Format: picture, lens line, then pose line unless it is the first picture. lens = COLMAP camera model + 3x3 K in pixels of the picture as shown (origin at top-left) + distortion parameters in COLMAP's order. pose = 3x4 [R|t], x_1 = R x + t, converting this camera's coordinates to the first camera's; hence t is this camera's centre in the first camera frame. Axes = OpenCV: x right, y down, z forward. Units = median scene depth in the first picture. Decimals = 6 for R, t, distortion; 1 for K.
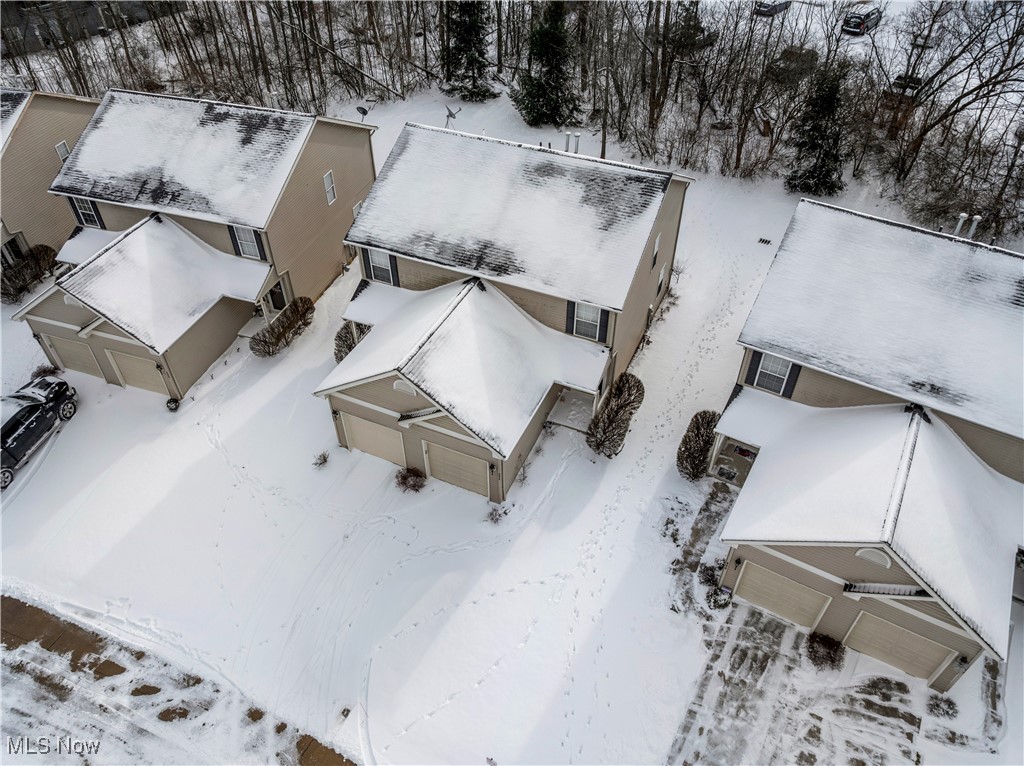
lens RADIAL K [[720.7, 0, 514.6], [0, 720.7, 383.5], [0, 0, 1]] dist [-0.038591, 0.005293]
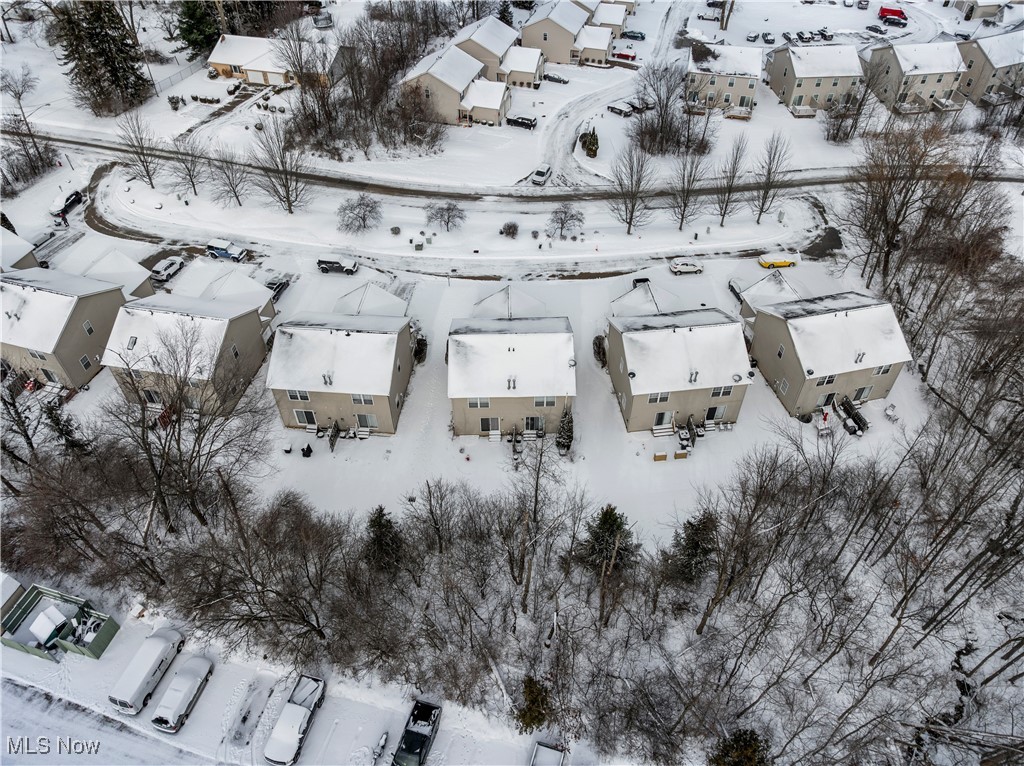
lens RADIAL K [[720.7, 0, 514.6], [0, 720.7, 383.5], [0, 0, 1]] dist [-0.038591, 0.005293]
pose [[-0.903773, 0.308361, -0.296830, 0.819023], [-0.286016, 0.080824, 0.954810, -2.763932], [0.318417, 0.947830, 0.015149, 1.220721]]
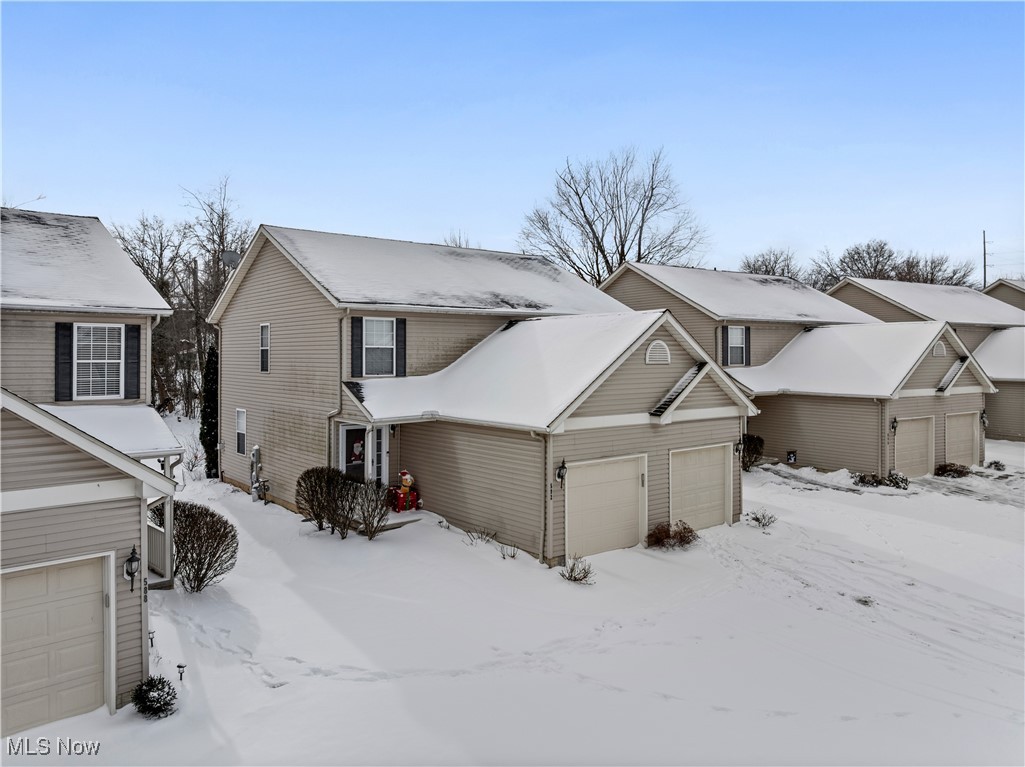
lens RADIAL K [[732.9, 0, 513.4], [0, 732.9, 347.4], [0, 0, 1]] dist [-0.037987, 0.001160]
pose [[0.450863, 0.011034, 0.892525, -0.799243], [0.604653, 0.731772, -0.314490, 0.131358], [-0.656595, 0.681460, 0.323257, 0.783036]]
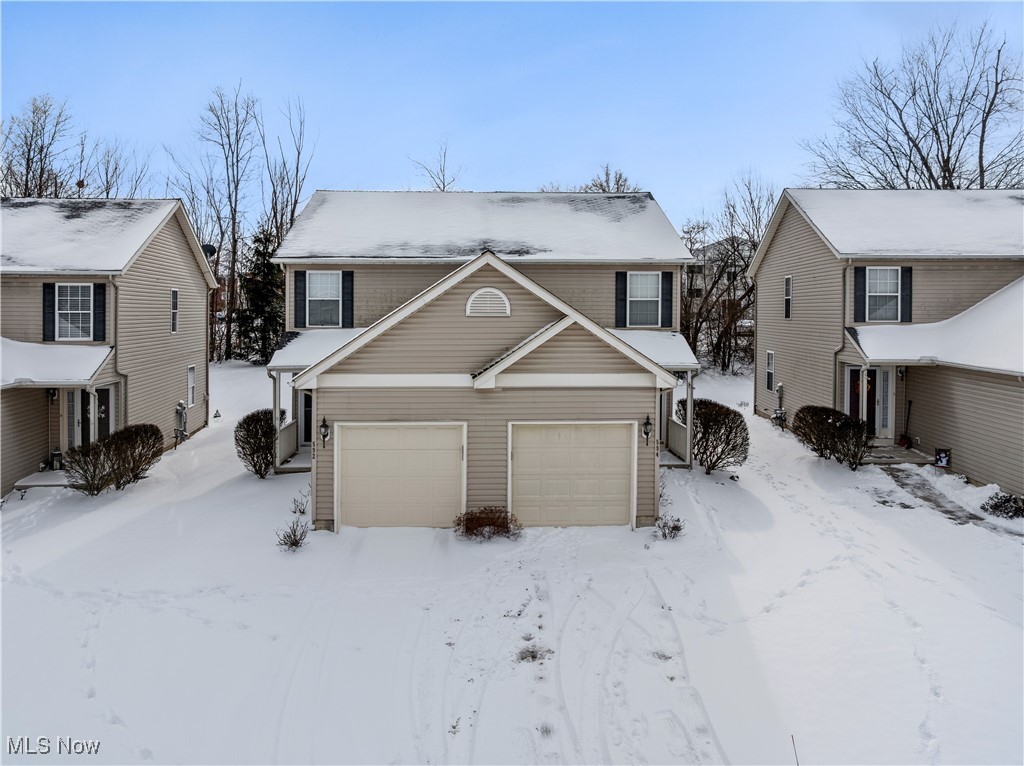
lens RADIAL K [[738.4, 0, 513.2], [0, 738.4, 329.7], [0, 0, 1]] dist [-0.040883, -0.002598]
pose [[0.893613, -0.009909, 0.448729, -0.375235], [0.302903, 0.751080, -0.586624, 0.354485], [-0.331219, 0.660136, 0.674177, 0.544889]]
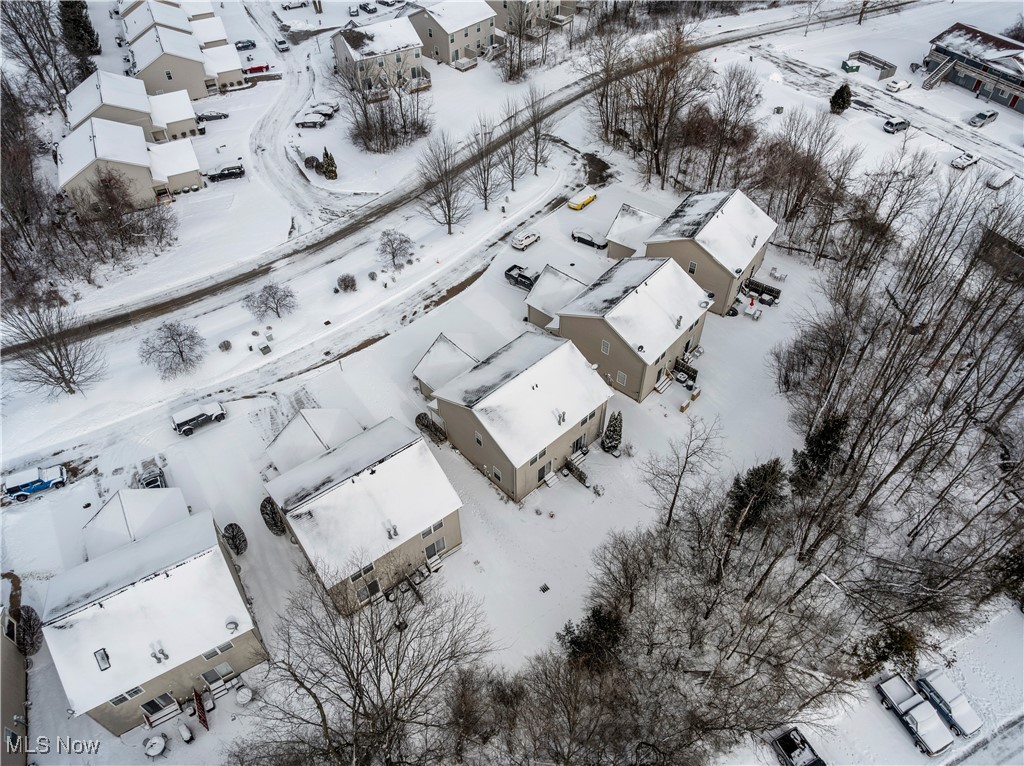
lens RADIAL K [[720.7, 0, 514.6], [0, 720.7, 383.5], [0, 0, 1]] dist [-0.038591, 0.005293]
pose [[-0.385604, 0.679841, -0.623800, 1.488016], [-0.619555, 0.310208, 0.721057, -1.984370], [0.683711, 0.664521, 0.301581, 0.404473]]
